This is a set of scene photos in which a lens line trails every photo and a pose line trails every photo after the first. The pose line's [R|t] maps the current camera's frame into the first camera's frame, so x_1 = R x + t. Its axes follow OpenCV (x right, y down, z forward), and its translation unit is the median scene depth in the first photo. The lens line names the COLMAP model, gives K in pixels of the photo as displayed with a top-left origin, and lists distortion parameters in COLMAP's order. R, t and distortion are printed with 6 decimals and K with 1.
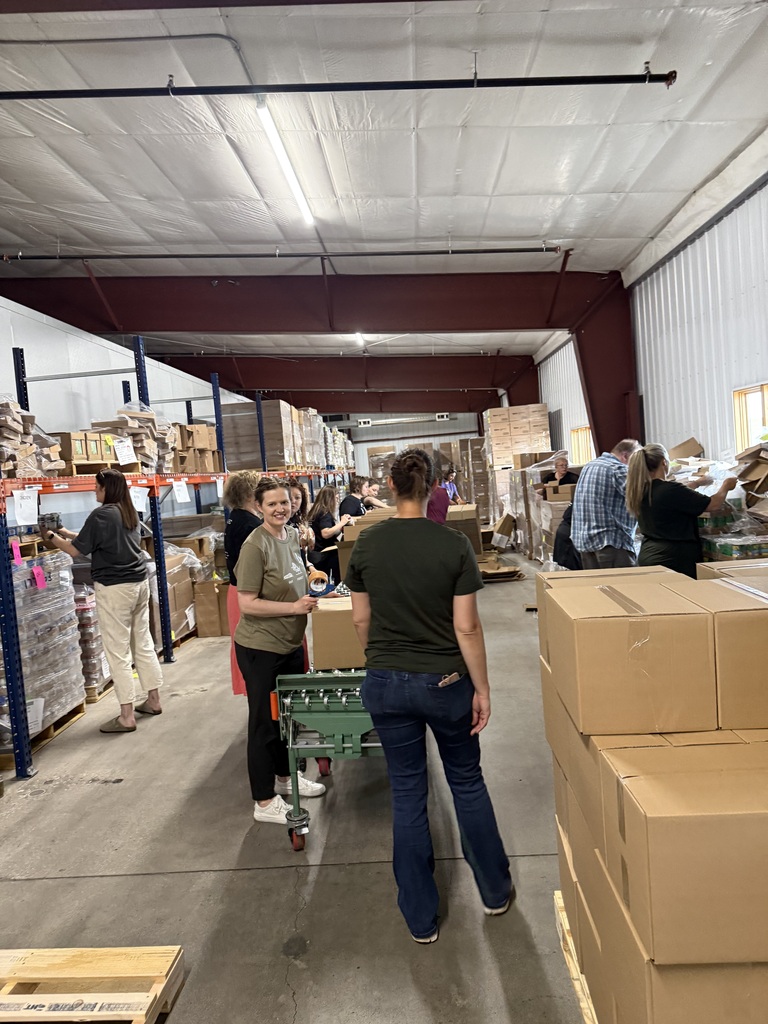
lens RADIAL K [[727.0, 0, 384.0], [0, 727.0, 512.0], [0, 0, 1]] dist [0.069057, -0.108079]
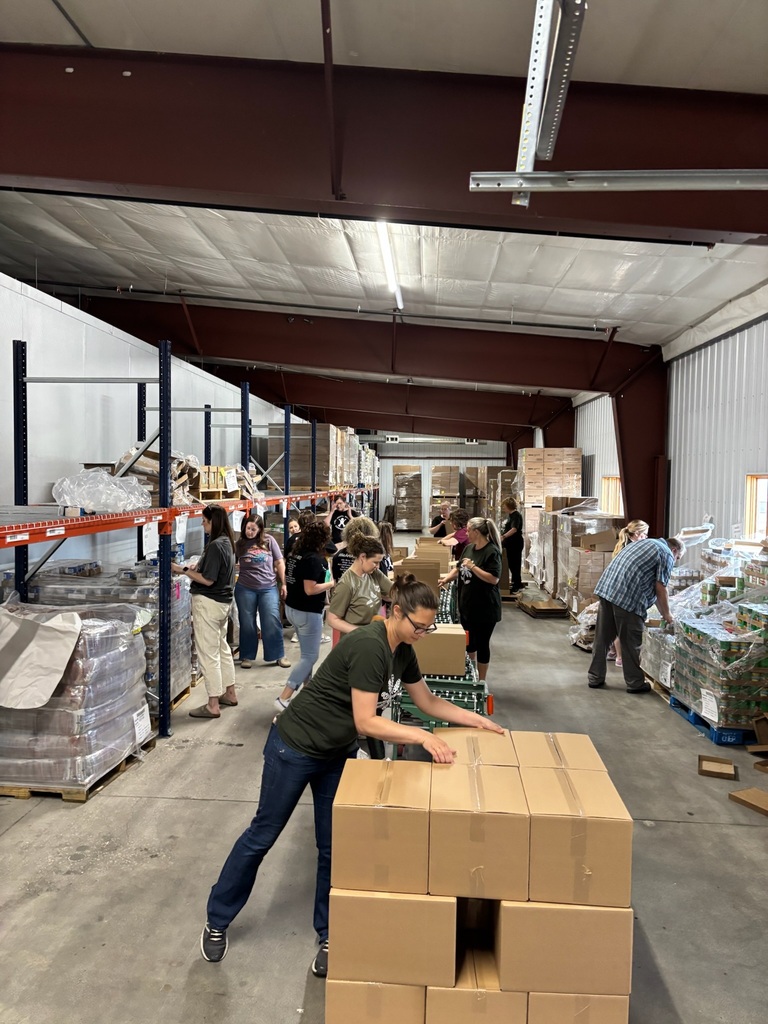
lens RADIAL K [[786.7, 0, 384.0], [0, 786.7, 512.0], [0, 0, 1]] dist [0.039362, 0.002985]
pose [[0.995356, 0.095922, -0.008118, -0.058610], [-0.096032, 0.995273, -0.014452, -0.023981], [0.006693, 0.015164, 0.999863, -0.186753]]
